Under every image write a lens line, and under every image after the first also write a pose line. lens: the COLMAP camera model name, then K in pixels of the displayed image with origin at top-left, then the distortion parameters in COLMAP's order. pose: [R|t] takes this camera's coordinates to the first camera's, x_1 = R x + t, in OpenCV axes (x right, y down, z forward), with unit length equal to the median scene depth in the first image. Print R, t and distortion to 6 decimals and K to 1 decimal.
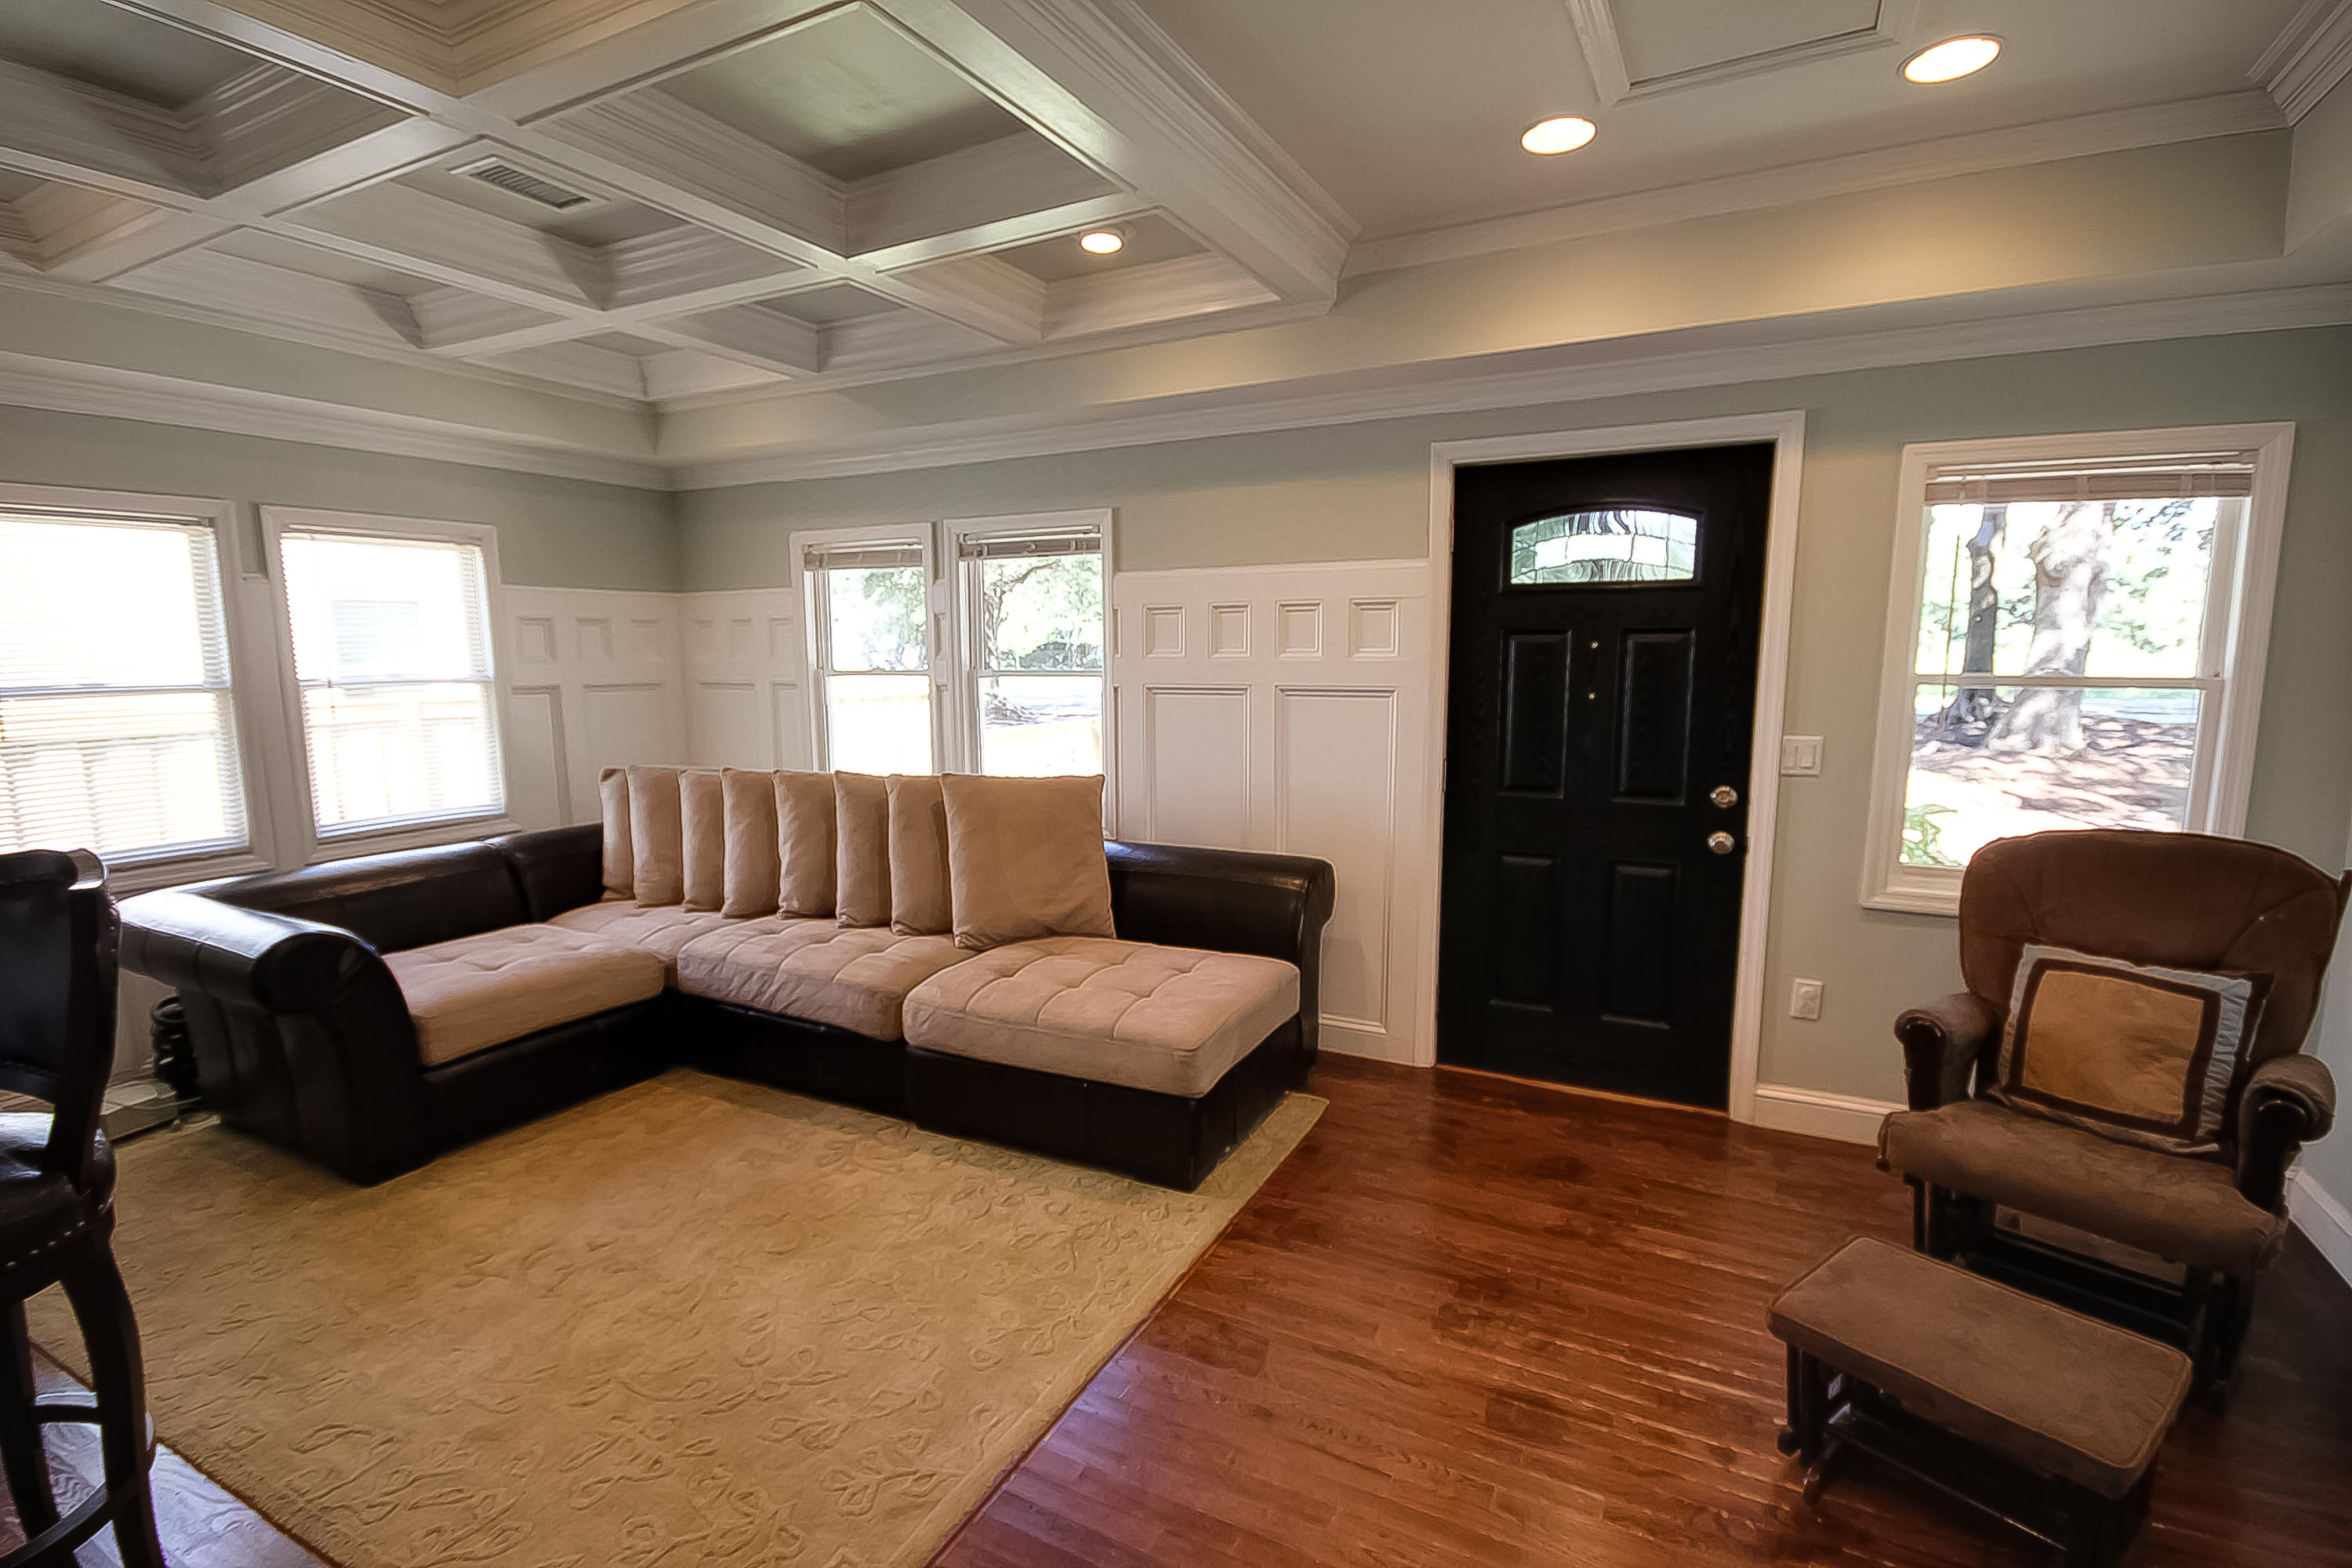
lens RADIAL K [[1083.6, 0, 1178.7], [0, 1083.6, 804.3], [0, 0, 1]] dist [0.011444, -0.012851]
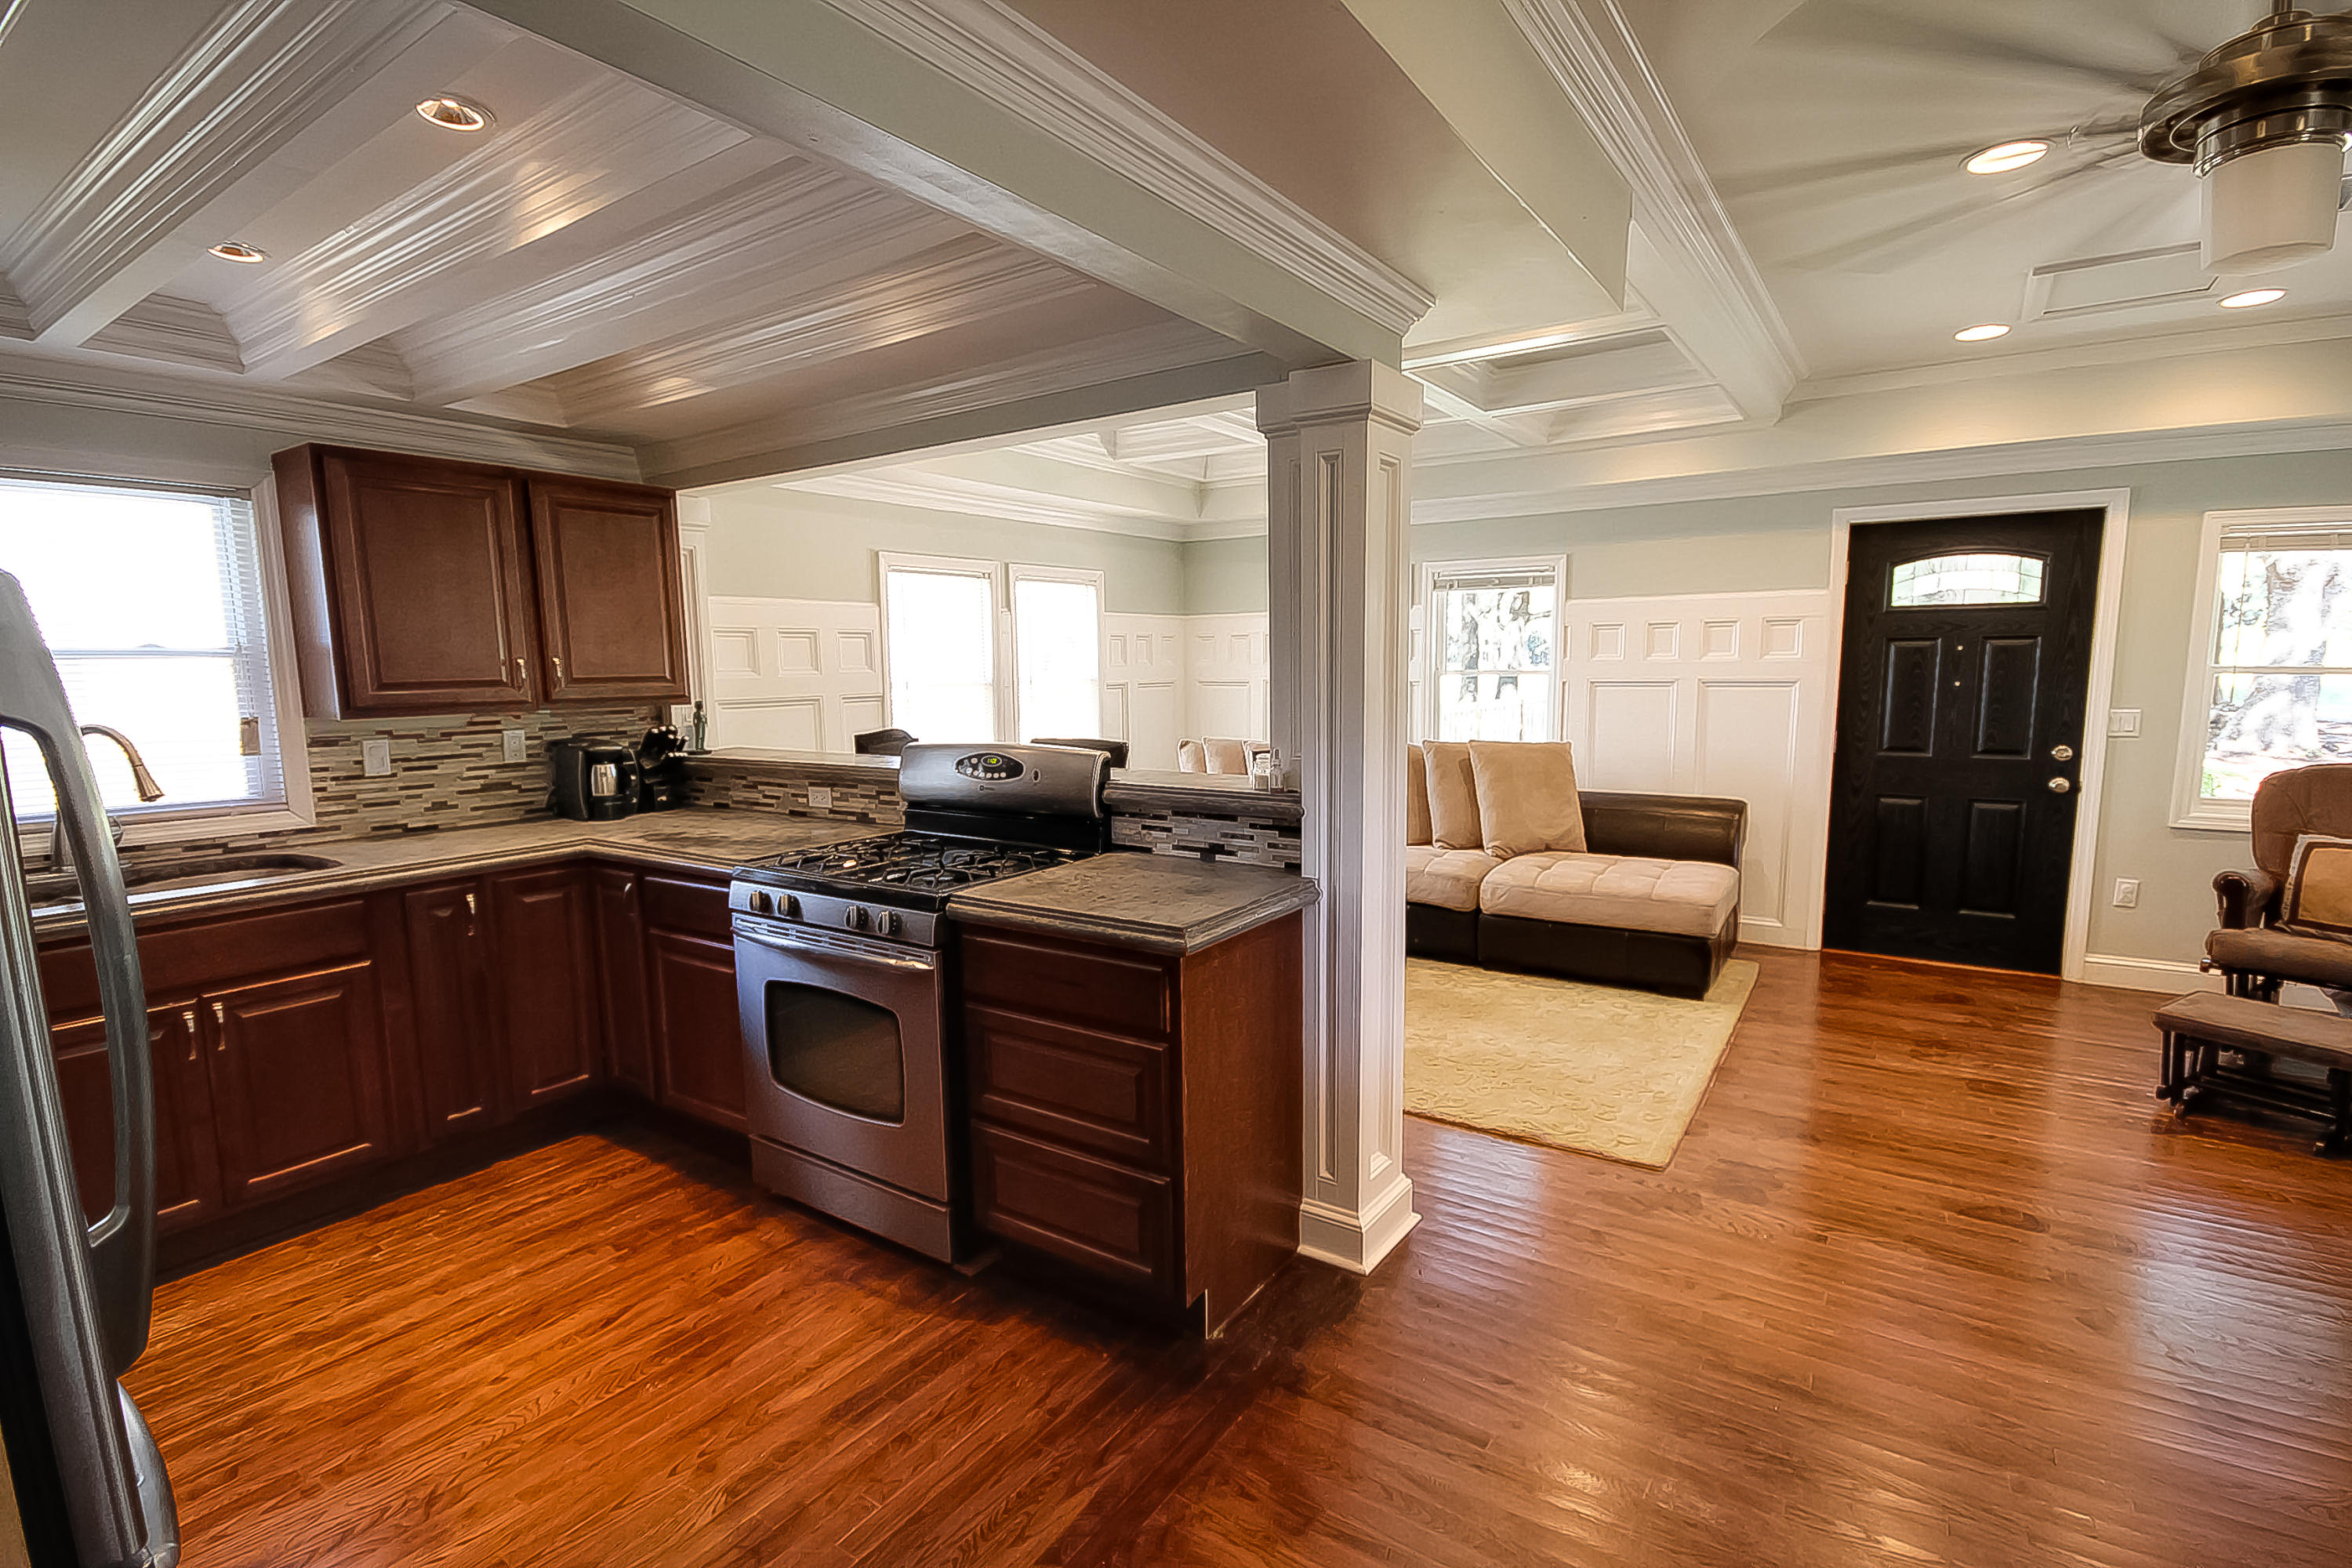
lens RADIAL K [[1083.6, 0, 1178.7], [0, 1083.6, 804.3], [0, 0, 1]] dist [0.011444, -0.012851]
pose [[0.993429, 0.008395, -0.114140, -0.476943], [-0.009358, 0.999925, -0.007904, 0.080231], [0.114065, 0.008921, 0.993433, -0.540464]]
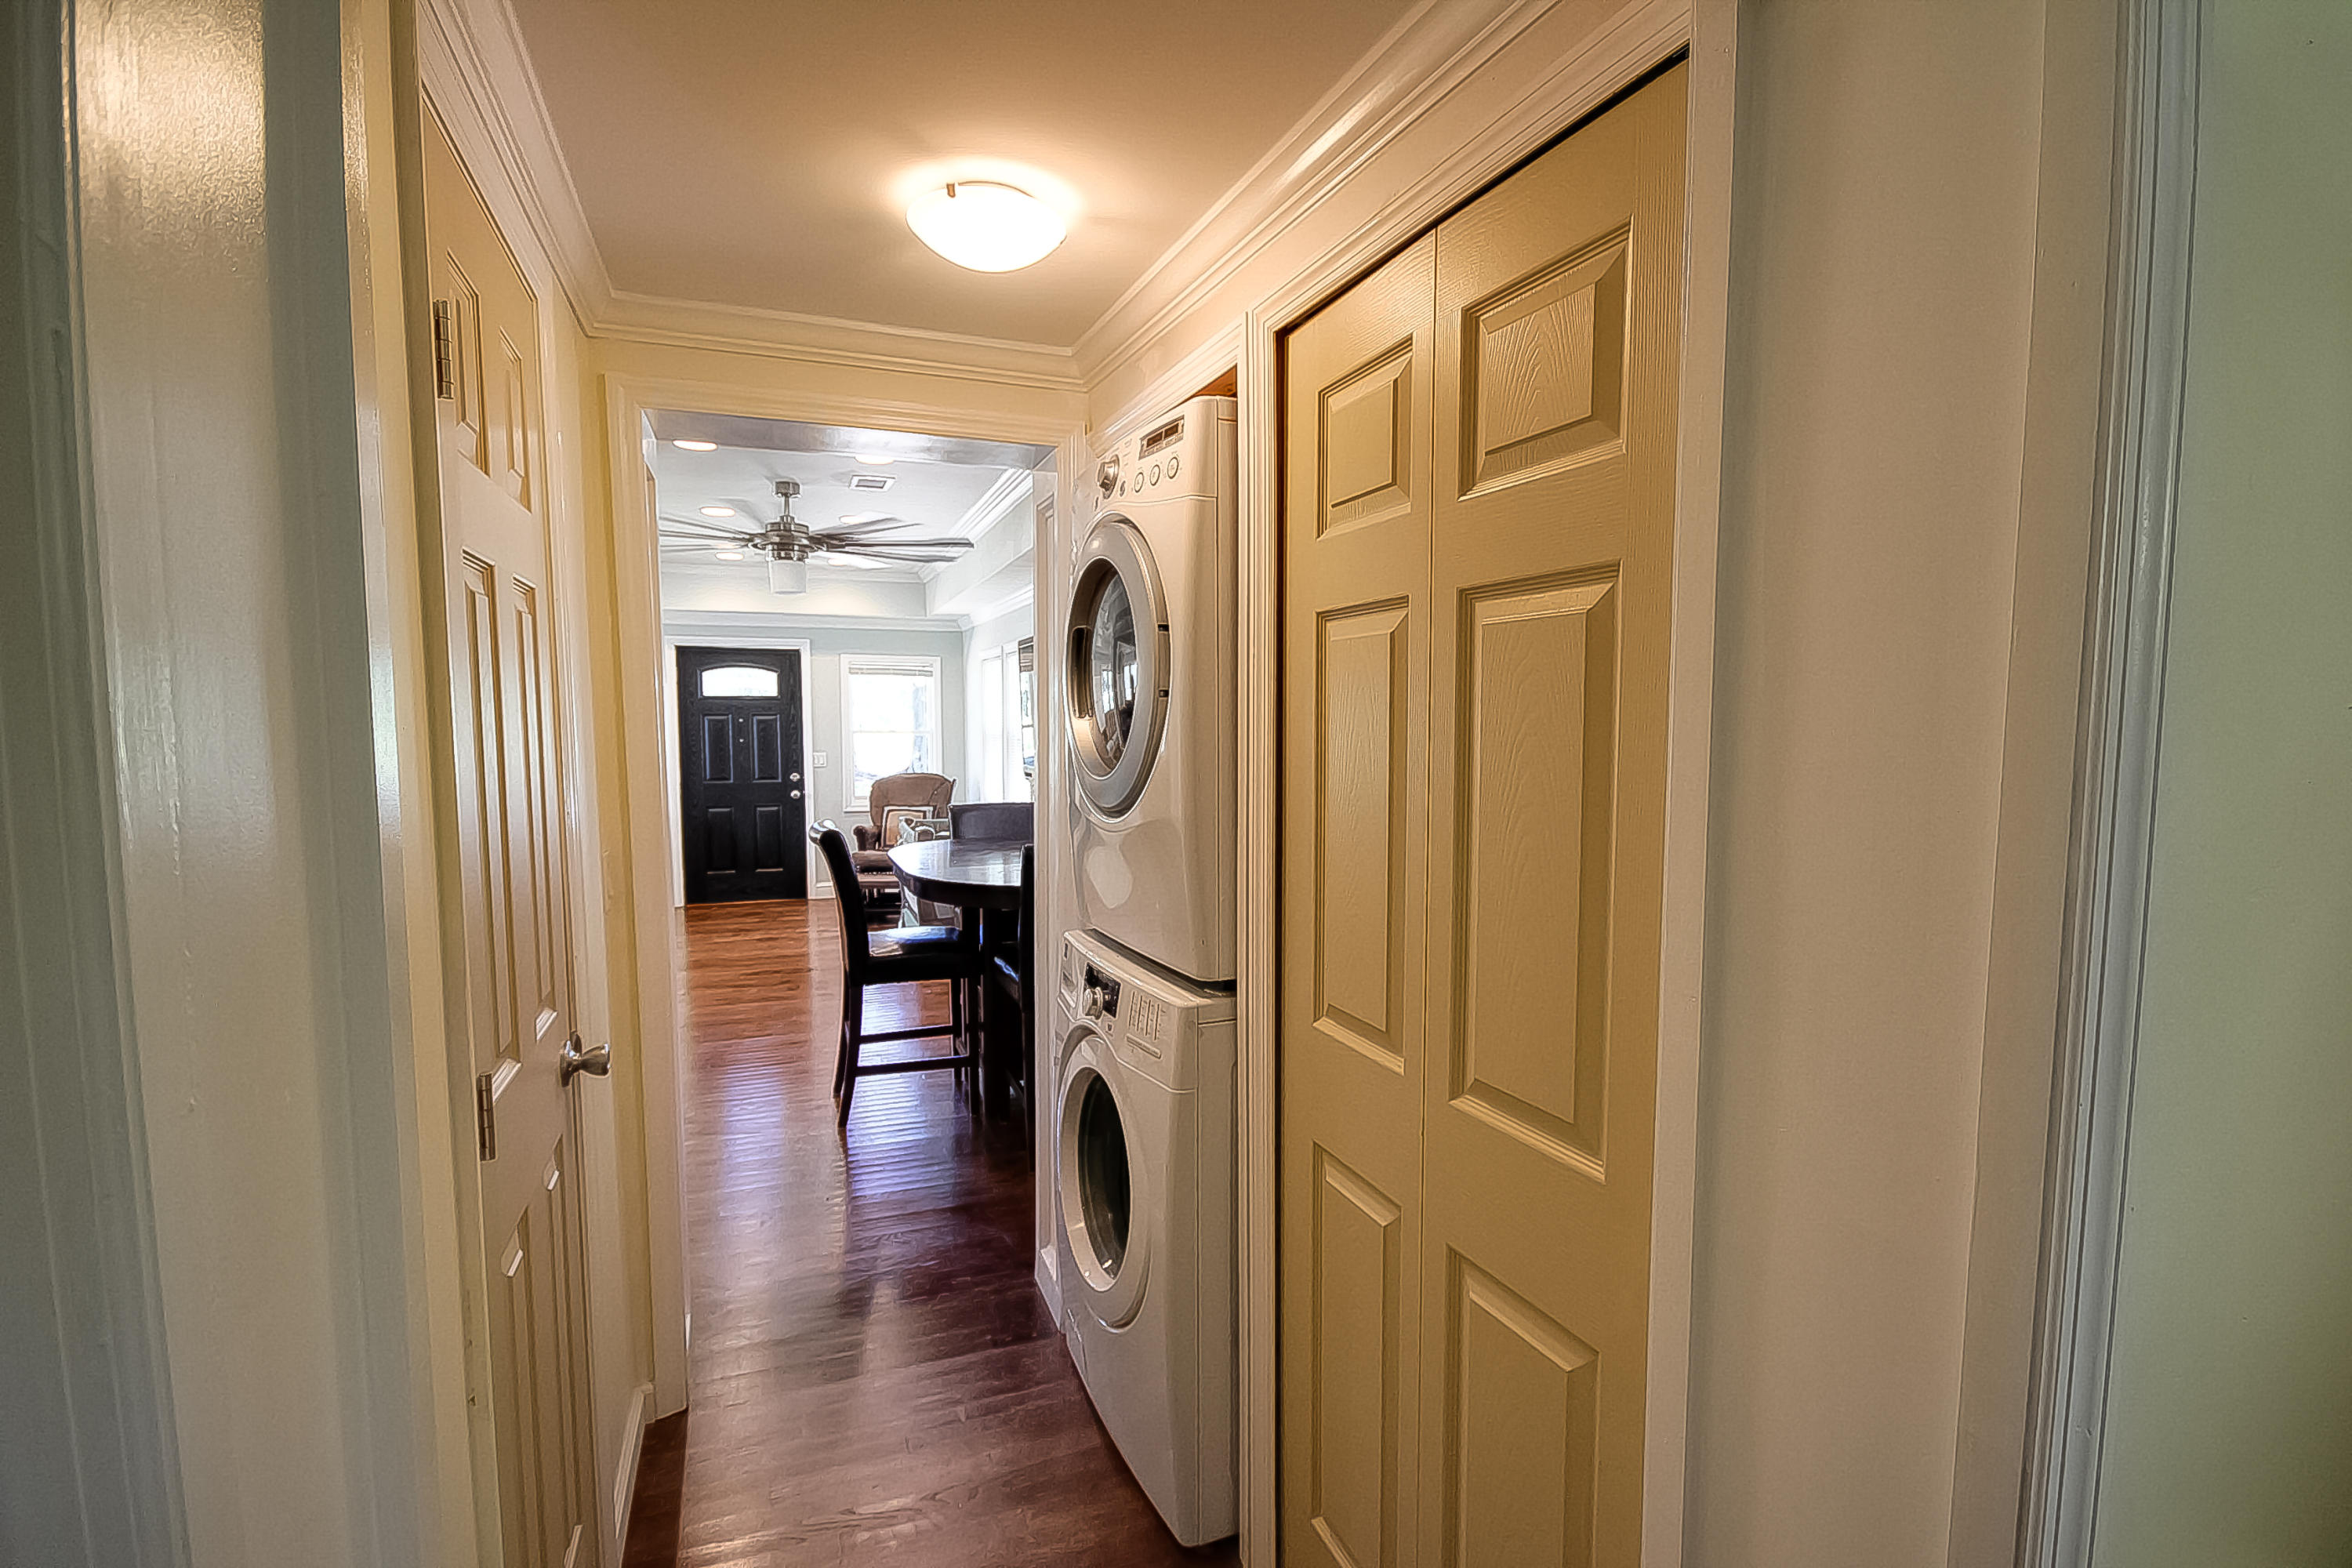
lens RADIAL K [[1083.6, 0, 1178.7], [0, 1083.6, 804.3], [0, 0, 1]] dist [0.011444, -0.012851]
pose [[0.658192, -0.050848, 0.751131, -0.857270], [0.106300, 0.993998, -0.025858, 0.220918], [-0.745308, 0.096865, 0.659646, -1.413092]]
